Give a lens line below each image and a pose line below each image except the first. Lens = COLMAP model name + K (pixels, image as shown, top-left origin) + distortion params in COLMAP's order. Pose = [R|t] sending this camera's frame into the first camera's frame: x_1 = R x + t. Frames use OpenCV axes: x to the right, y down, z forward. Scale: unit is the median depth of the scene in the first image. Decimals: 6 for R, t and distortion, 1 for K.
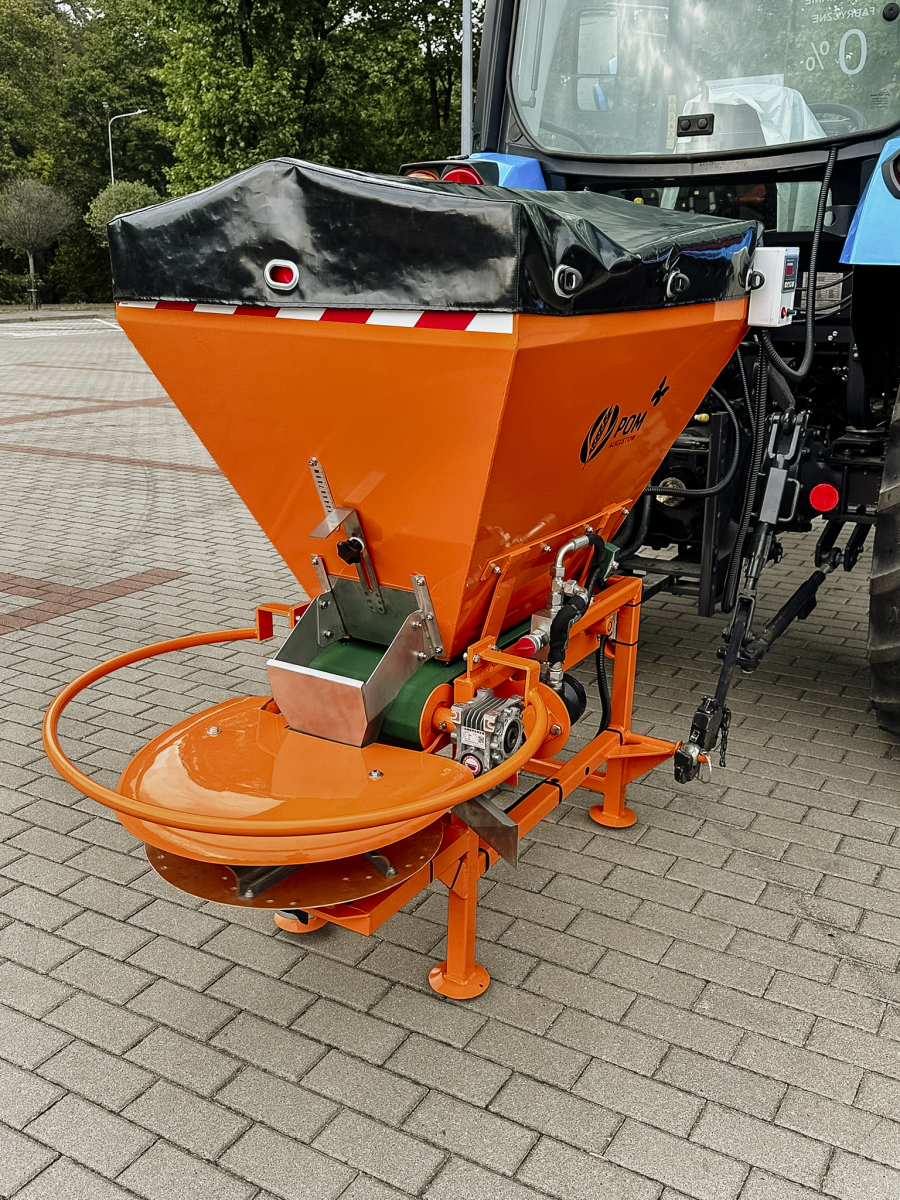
lens RADIAL K [[1117.0, 0, 461.4], [0, 1117.0, 588.6], [0, 0, 1]] dist [0.010401, 0.000000]
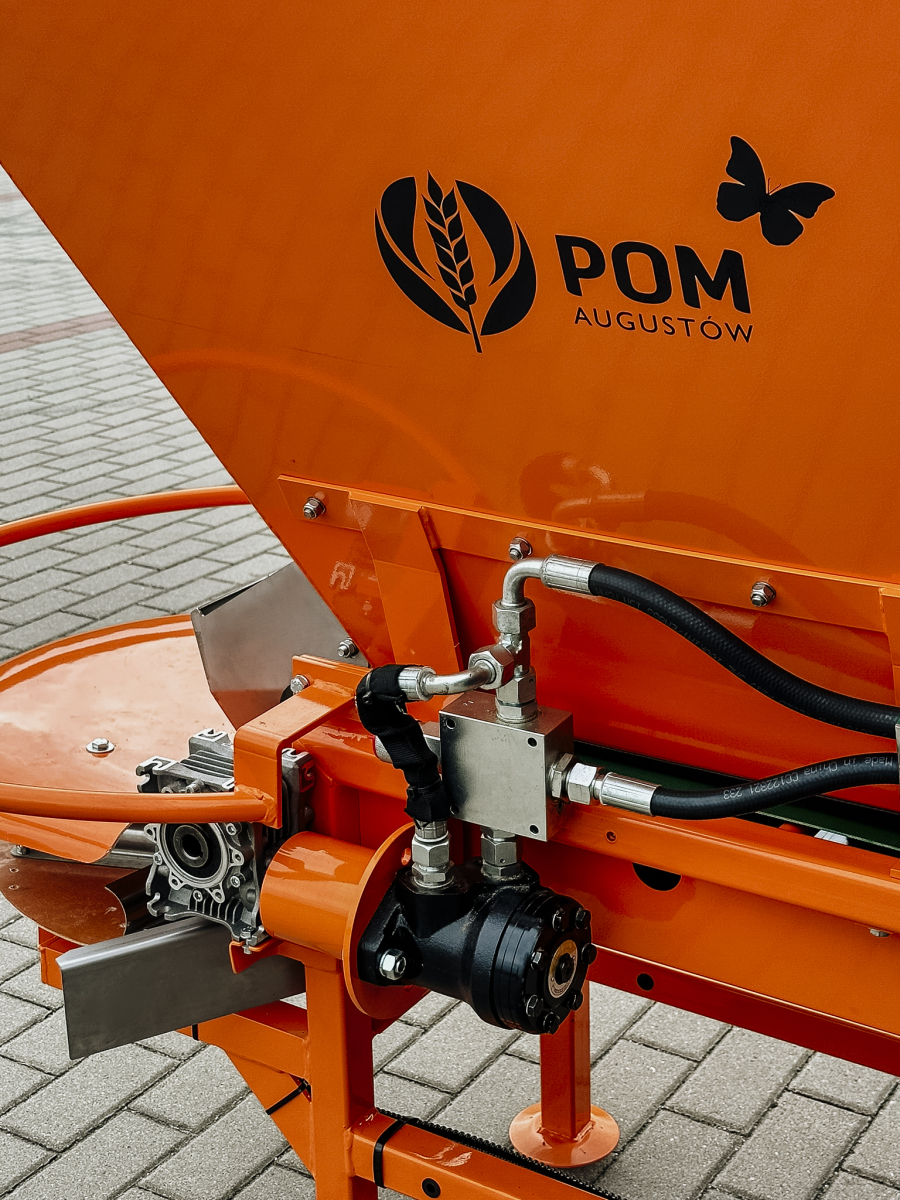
lens RADIAL K [[2030.6, 0, 426.2], [0, 2030.6, 643.8], [0, 0, 1]] dist [0.105195, 0.000000]
pose [[-0.049733, 0.342886, -0.938059, 0.772548], [-0.267555, 0.900320, 0.343276, -0.247366], [0.962258, 0.268055, 0.046965, 0.992673]]
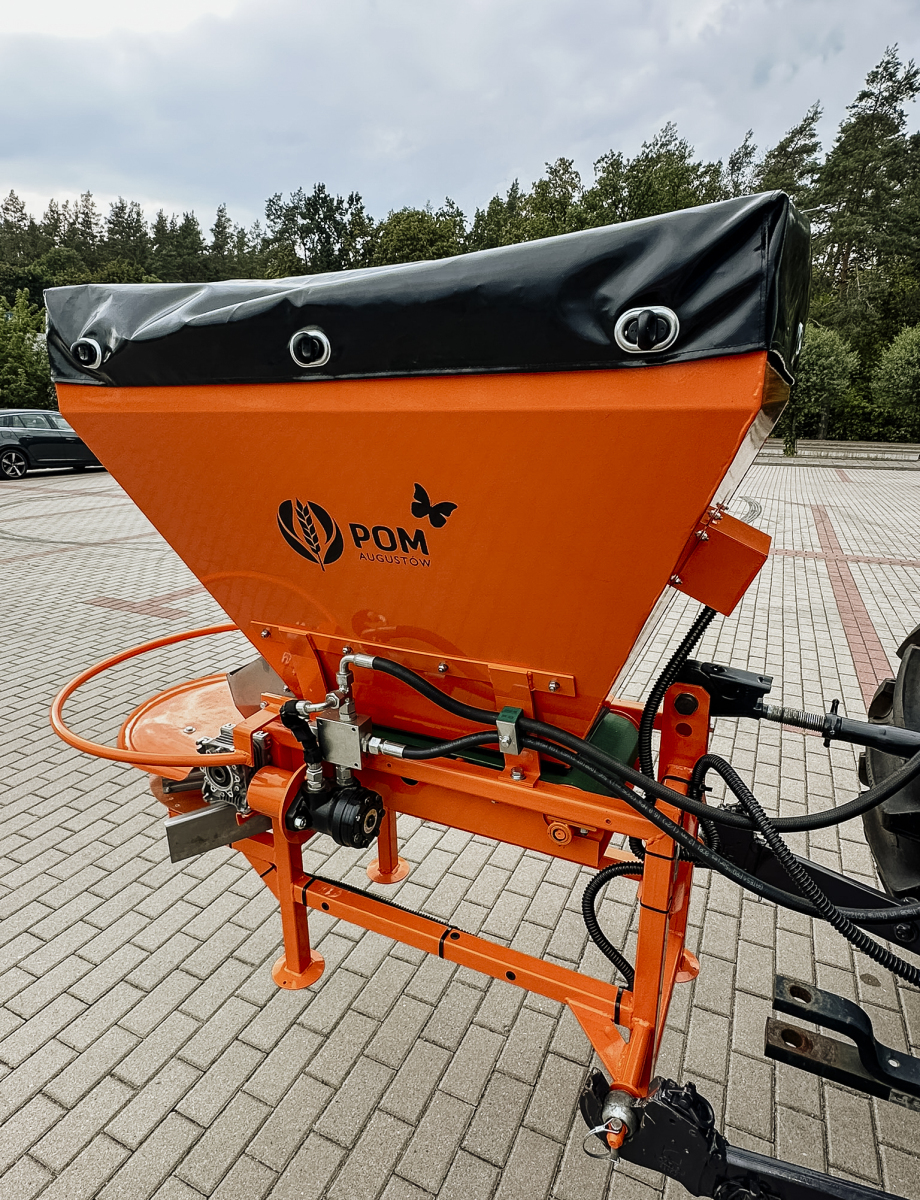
lens RADIAL K [[715.5, 0, 450.3], [0, 715.5, 619.7], [0, 0, 1]] dist [-0.047850, 0.010781]
pose [[0.071234, 0.283346, -0.956369, 0.671798], [-0.281512, 0.925537, 0.253243, -0.244811], [0.956910, 0.251189, 0.145695, 1.038684]]
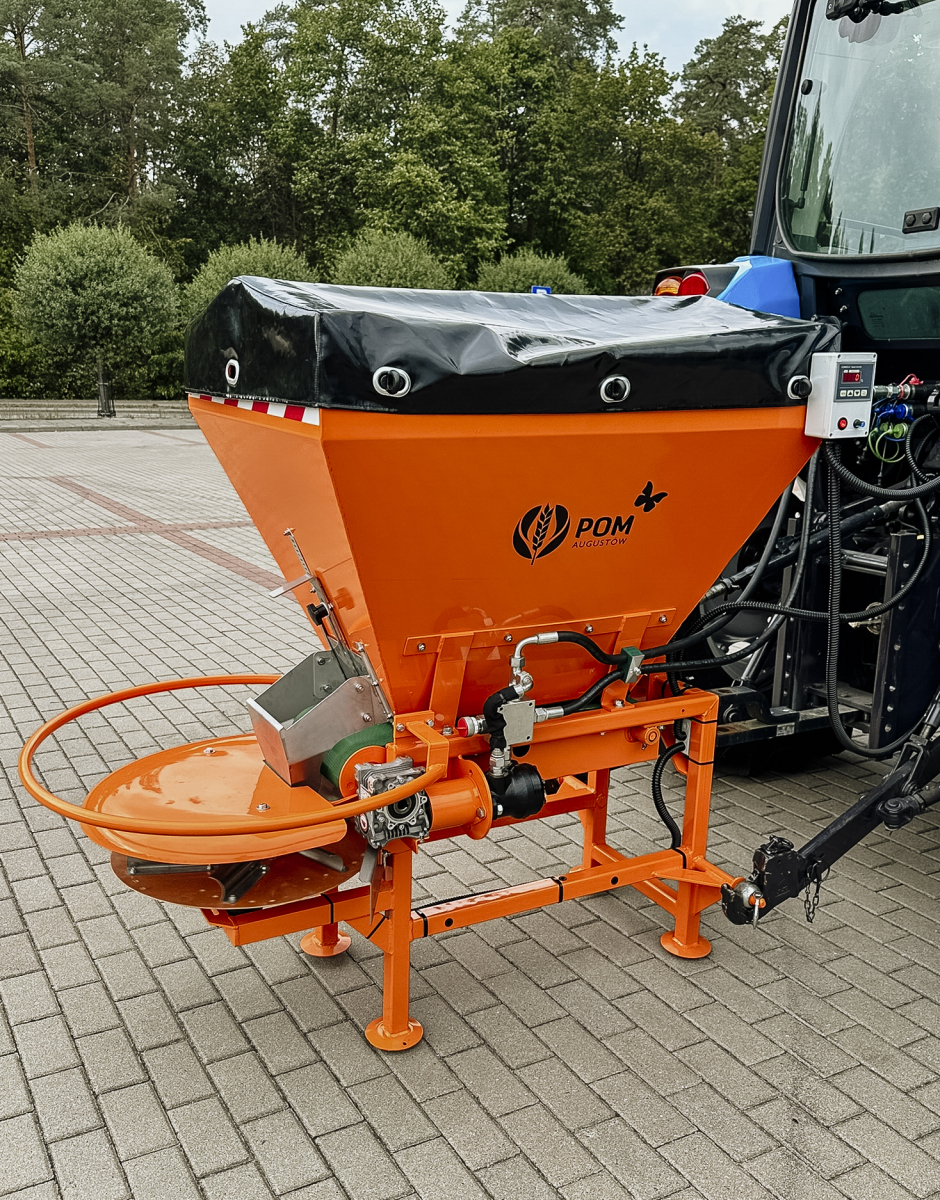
lens RADIAL K [[1134.4, 0, 479.9], [0, 1134.4, 634.3], [0, 0, 1]] dist [0.015994, 0.000000]
pose [[0.863411, 0.128853, -0.487769, 0.592512], [-0.153799, 0.988038, -0.011234, -0.025182], [0.480487, 0.084718, 0.872900, 0.075204]]
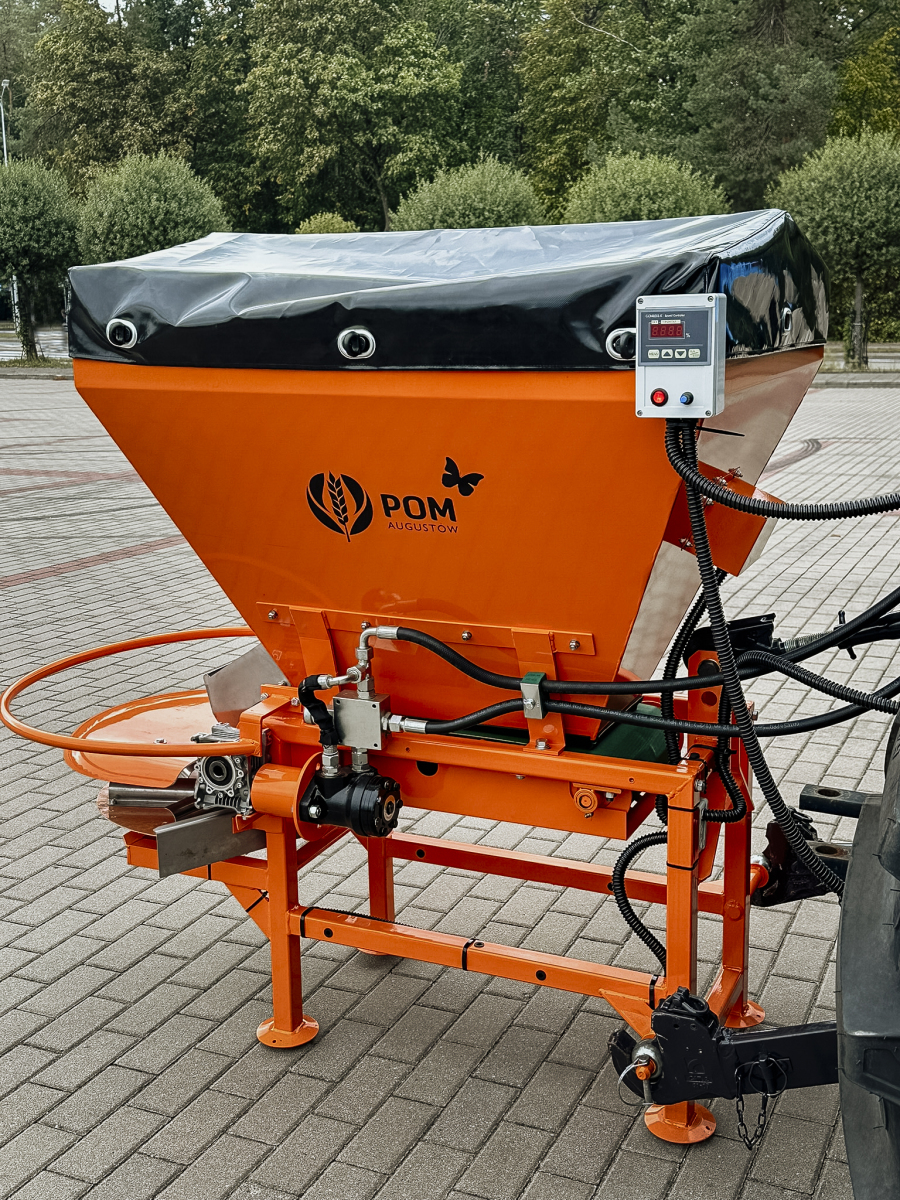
lens RADIAL K [[1453.2, 0, 454.0], [0, 1453.2, 606.9], [0, 0, 1]] dist [0.035504, 0.000000]
pose [[0.108056, 0.208620, -0.972009, 1.283206], [-0.272903, 0.946398, 0.172785, -0.286426], [0.955954, 0.246593, 0.159197, 0.921365]]
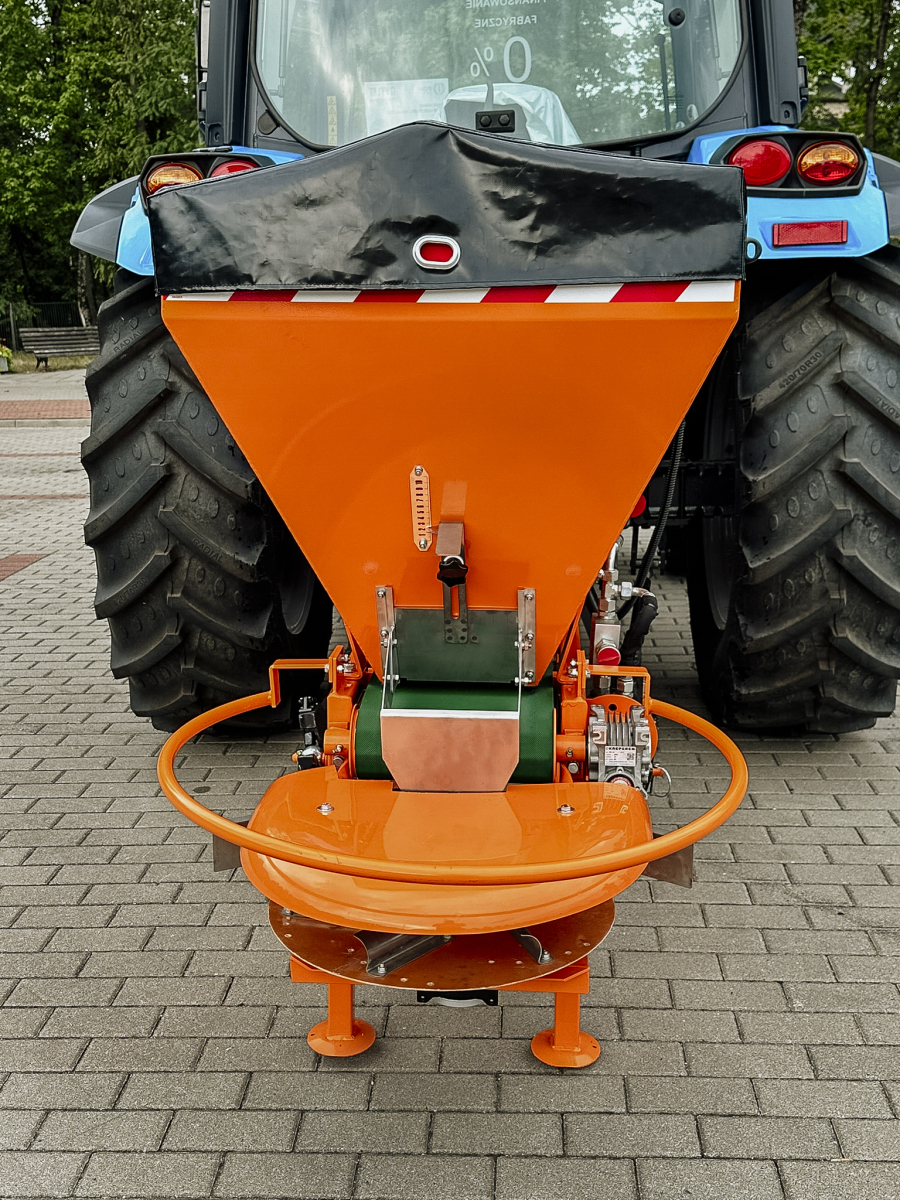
lens RADIAL K [[1303.7, 0, 456.9], [0, 1303.7, 598.2], [0, 0, 1]] dist [0.049568, 0.000000]
pose [[0.891320, -0.124894, 0.435832, -0.531397], [0.152388, 0.987908, -0.028549, 0.016447], [-0.426997, 0.091862, 0.899575, 0.080743]]
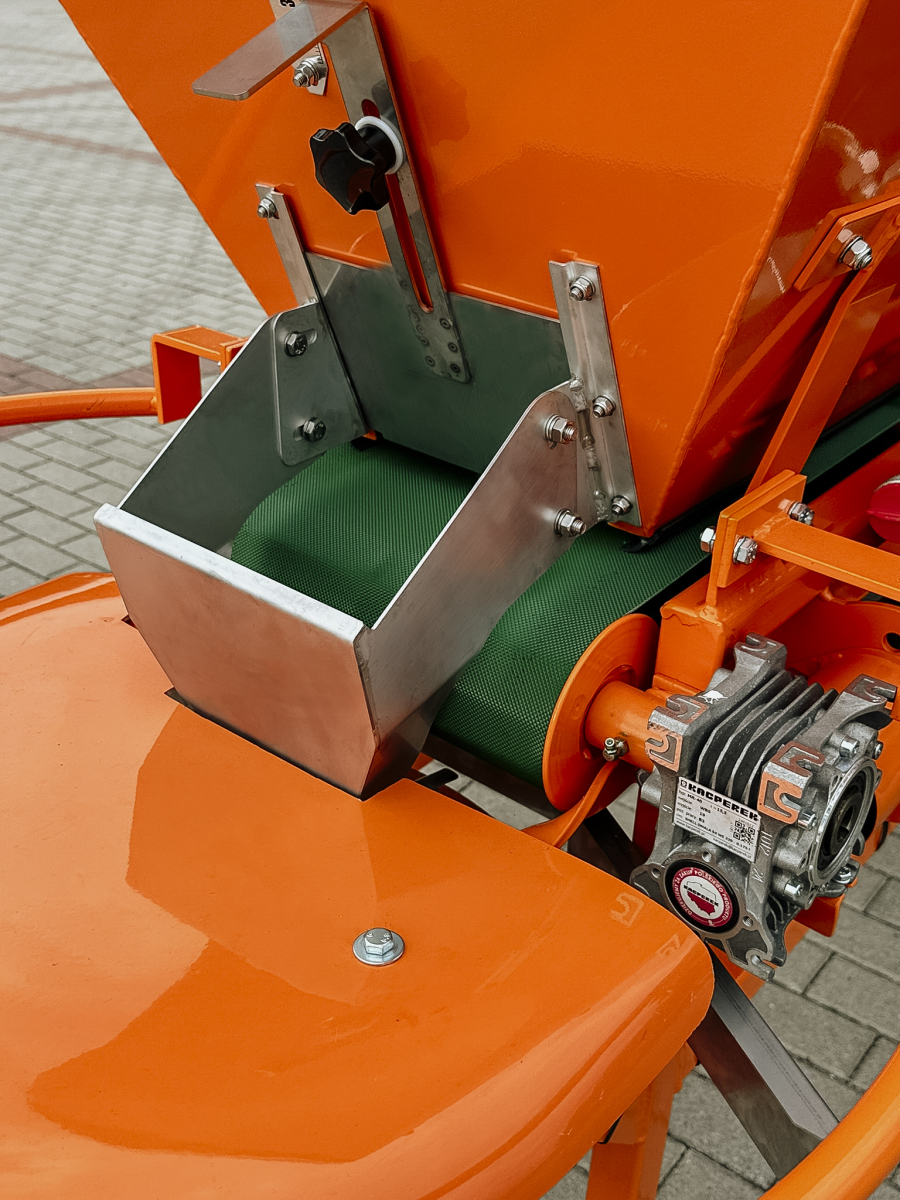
lens RADIAL K [[1303.7, 0, 455.9], [0, 1303.7, 610.2], [0, 0, 1]] dist [0.049568, 0.000000]
pose [[0.989954, 0.082895, -0.114541, -0.022407], [-0.056096, 0.973888, 0.219991, 0.003411], [0.129787, -0.211355, 0.968754, 0.624280]]
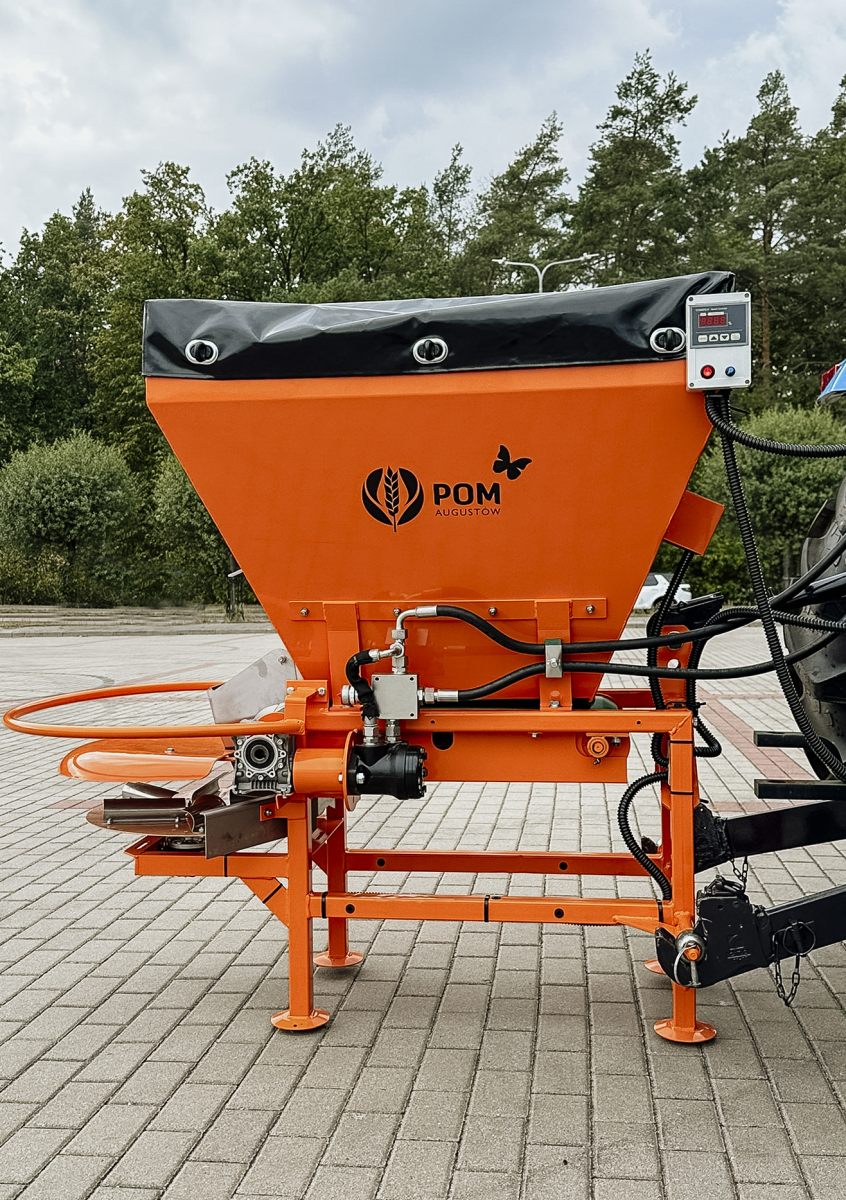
lens RADIAL K [[1365.9, 0, 418.6], [0, 1365.9, 604.3], [0, 0, 1]] dist [0.038271, 0.000000]
pose [[0.393963, 0.013692, -0.919024, 1.319532], [-0.245728, 0.965062, -0.090960, 0.071241], [0.885670, 0.261665, 0.383563, 0.552501]]
